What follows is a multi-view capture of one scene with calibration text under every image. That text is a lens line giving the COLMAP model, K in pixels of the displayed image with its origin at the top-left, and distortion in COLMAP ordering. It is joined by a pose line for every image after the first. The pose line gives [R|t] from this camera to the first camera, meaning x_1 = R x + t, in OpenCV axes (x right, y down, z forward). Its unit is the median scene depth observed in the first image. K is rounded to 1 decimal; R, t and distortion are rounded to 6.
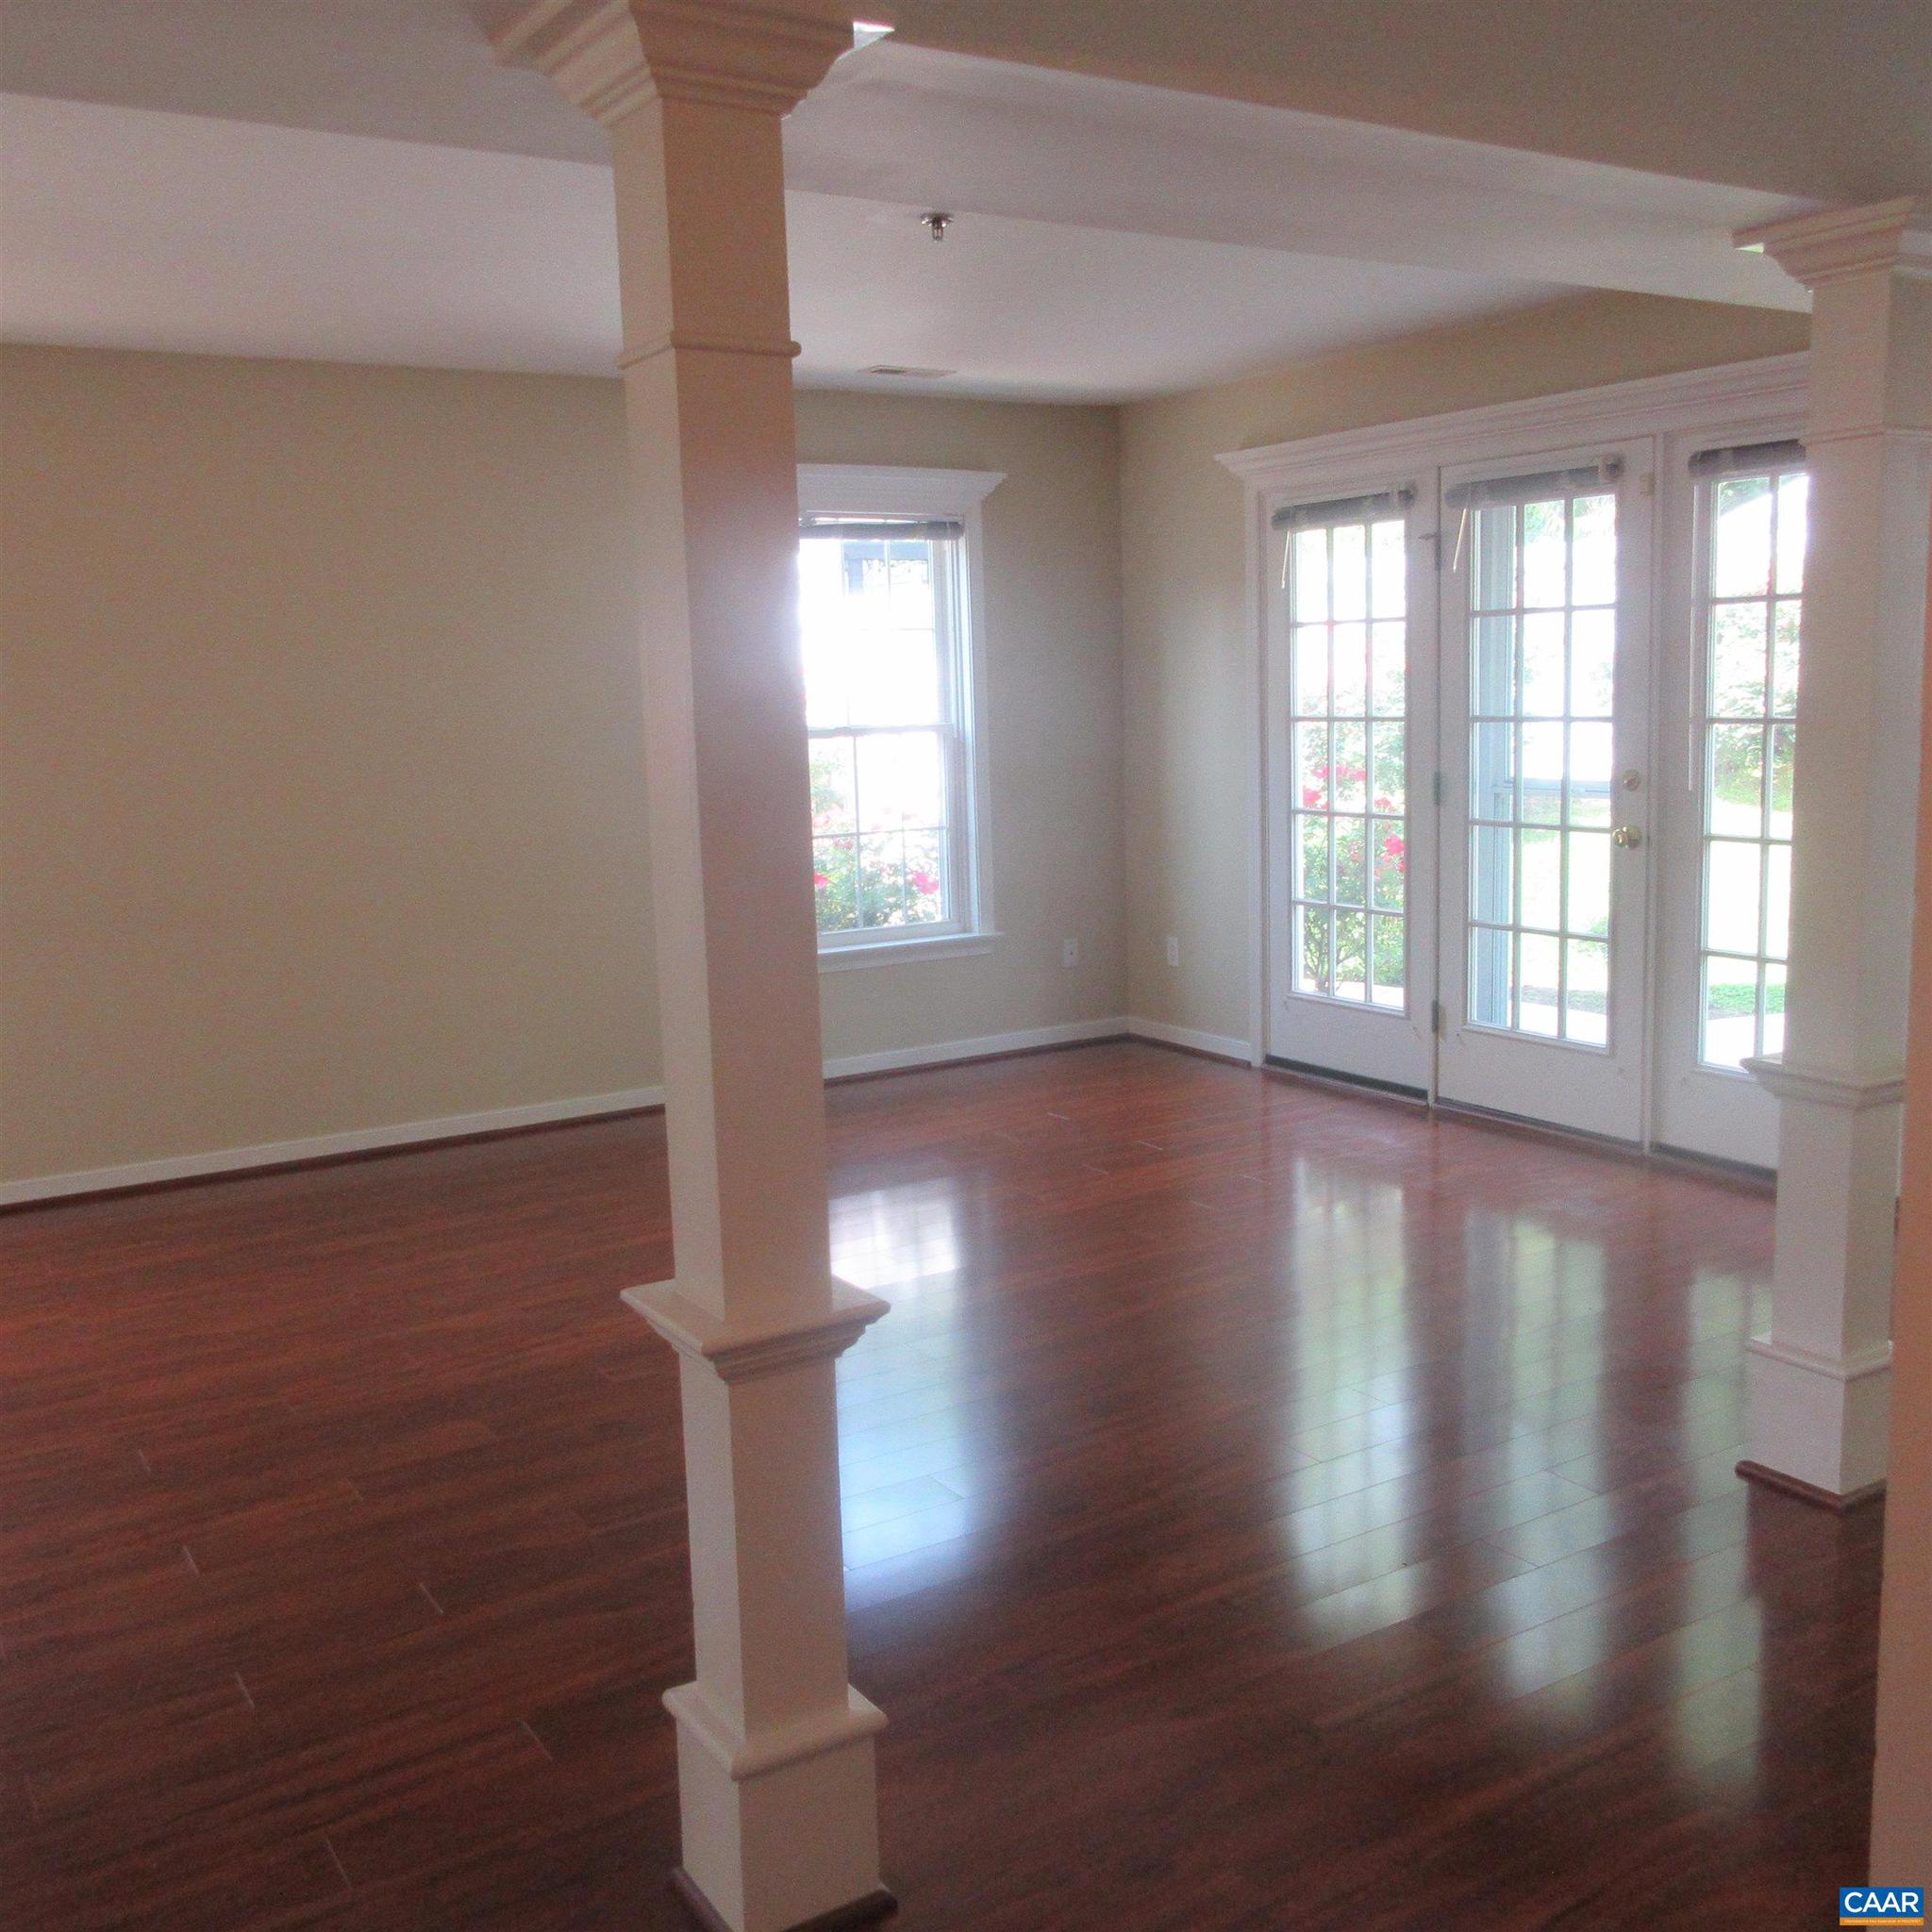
lens RADIAL K [[1902.9, 0, 969.1], [0, 1902.9, 957.2], [0, 0, 1]] dist [0.000594, -0.002168]
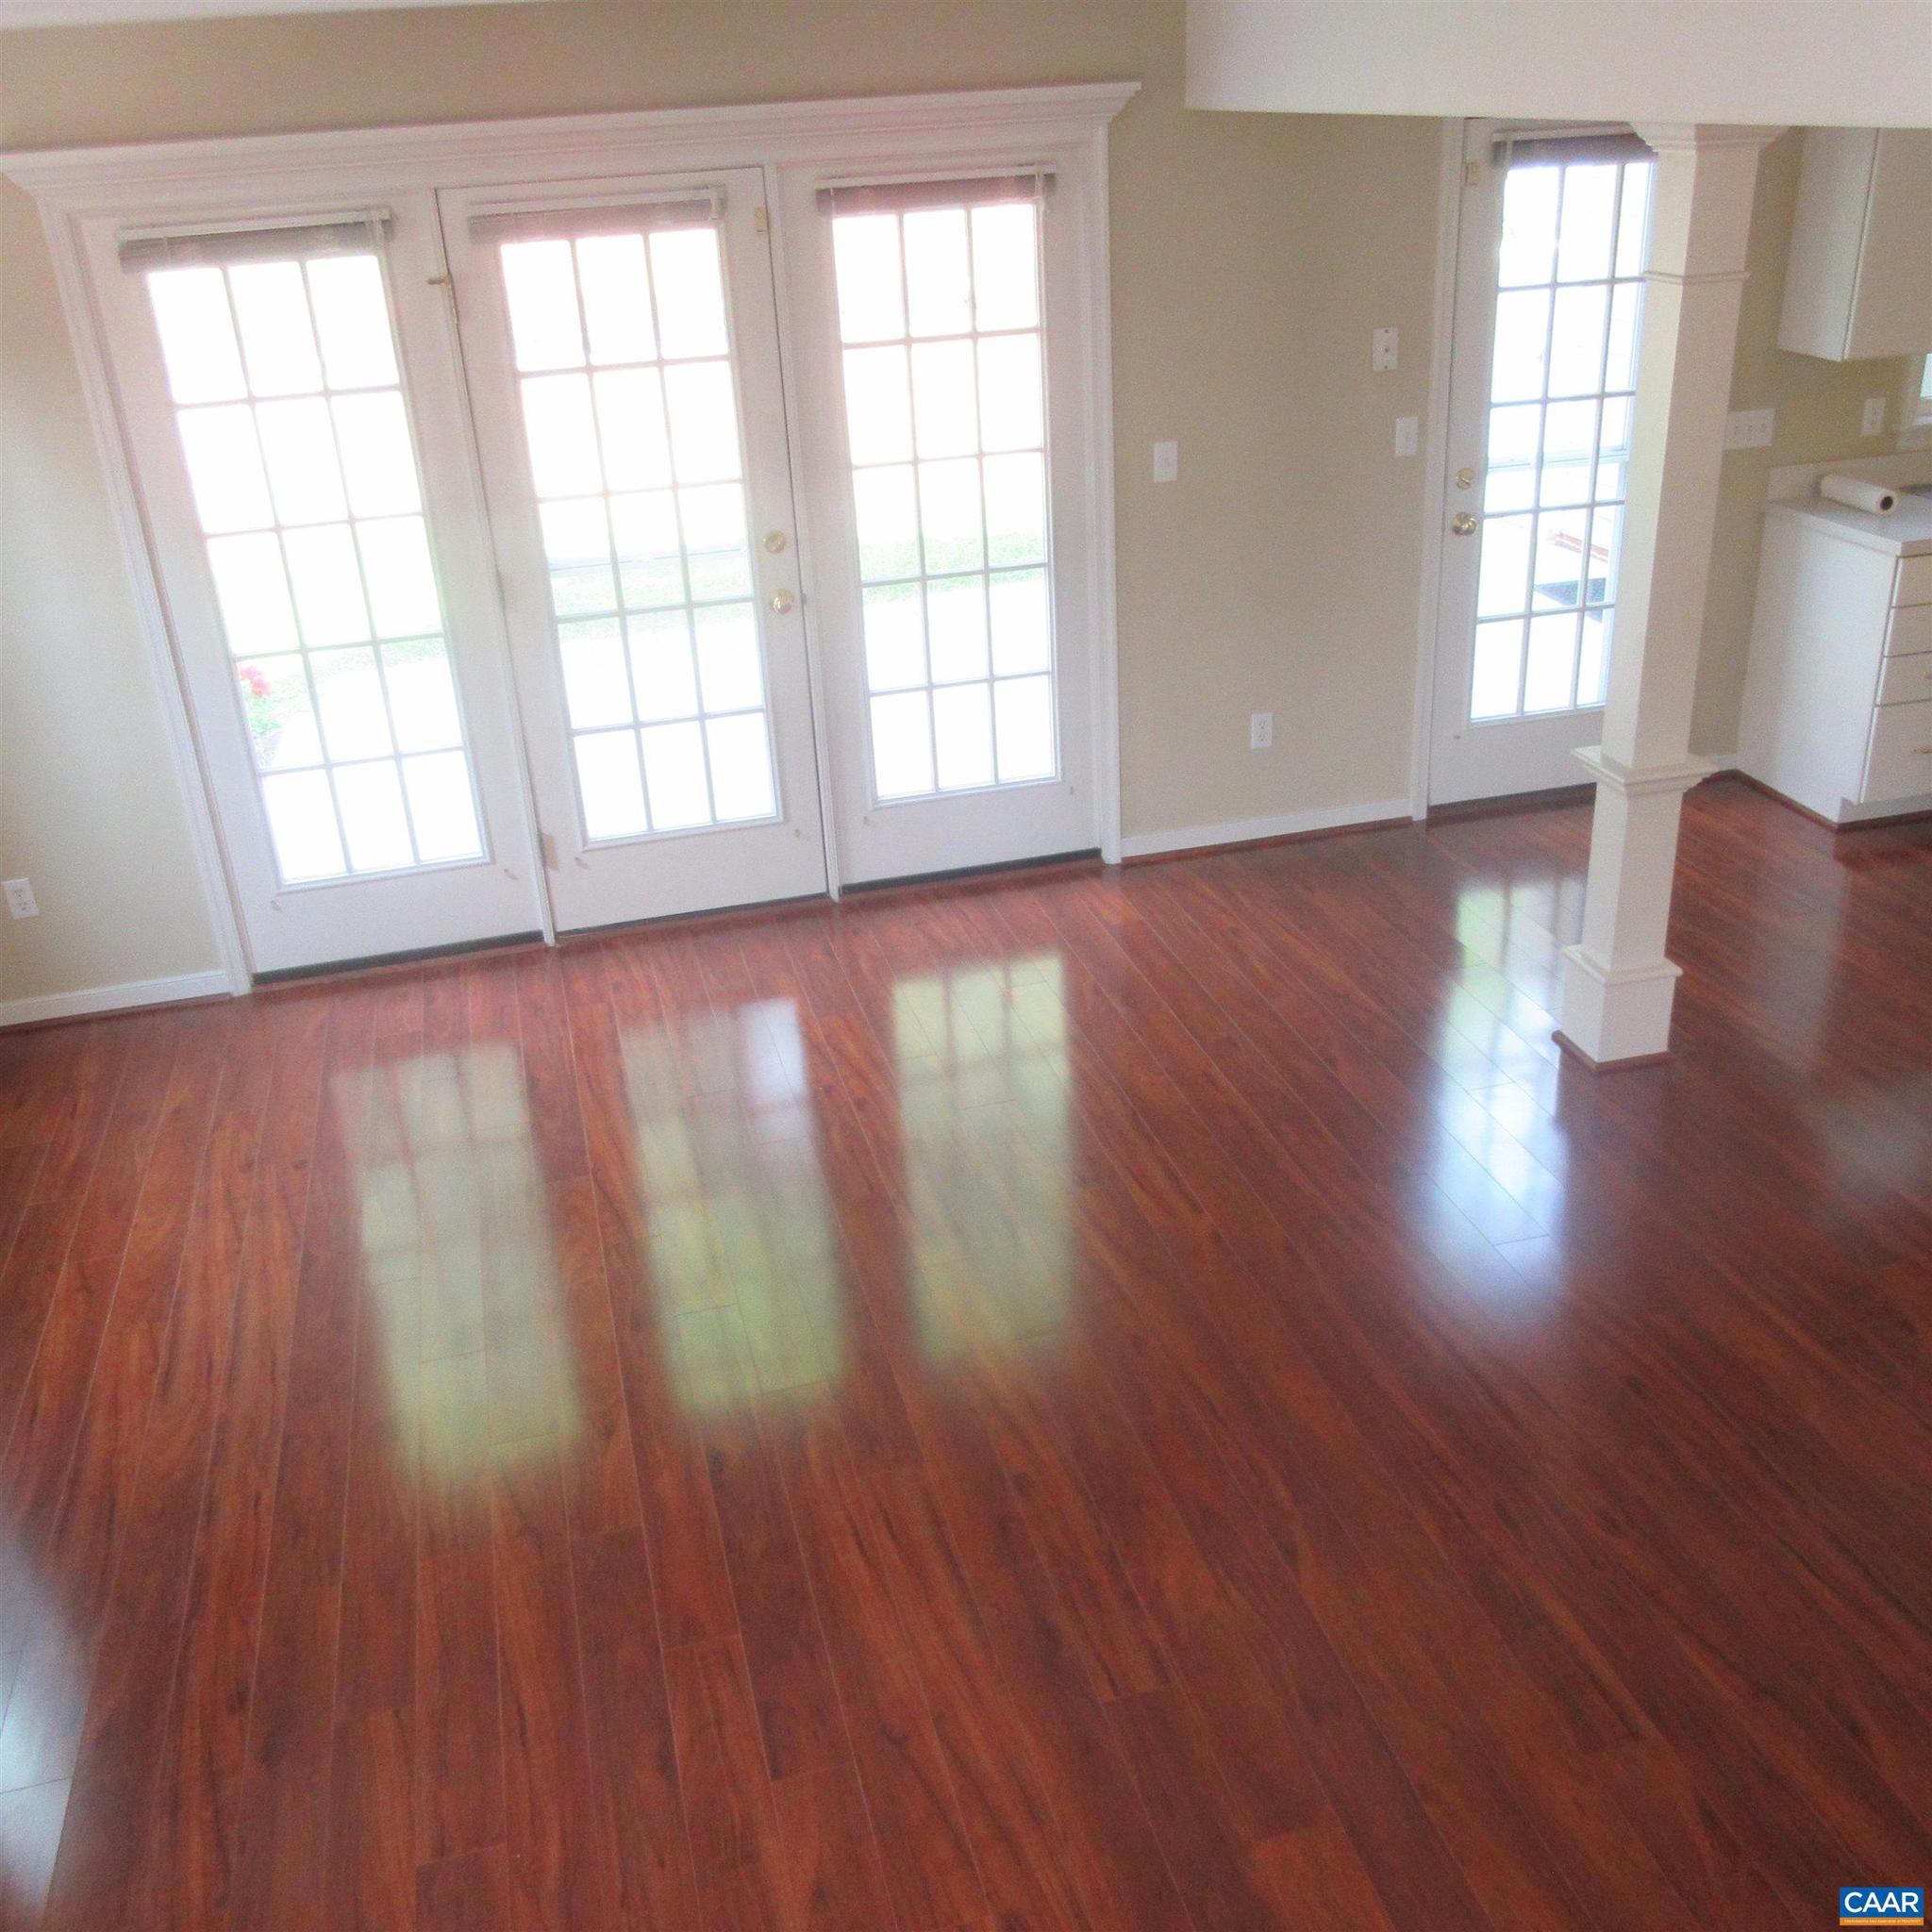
lens RADIAL K [[1547.5, 0, 966.0], [0, 1547.5, 932.0], [0, 0, 1]] dist [-0.002095, 0.010214]
pose [[0.351037, -0.315157, 0.881731, -0.349757], [0.216074, 0.943506, 0.251213, -0.073442], [-0.911090, 0.102334, 0.399303, 0.548368]]
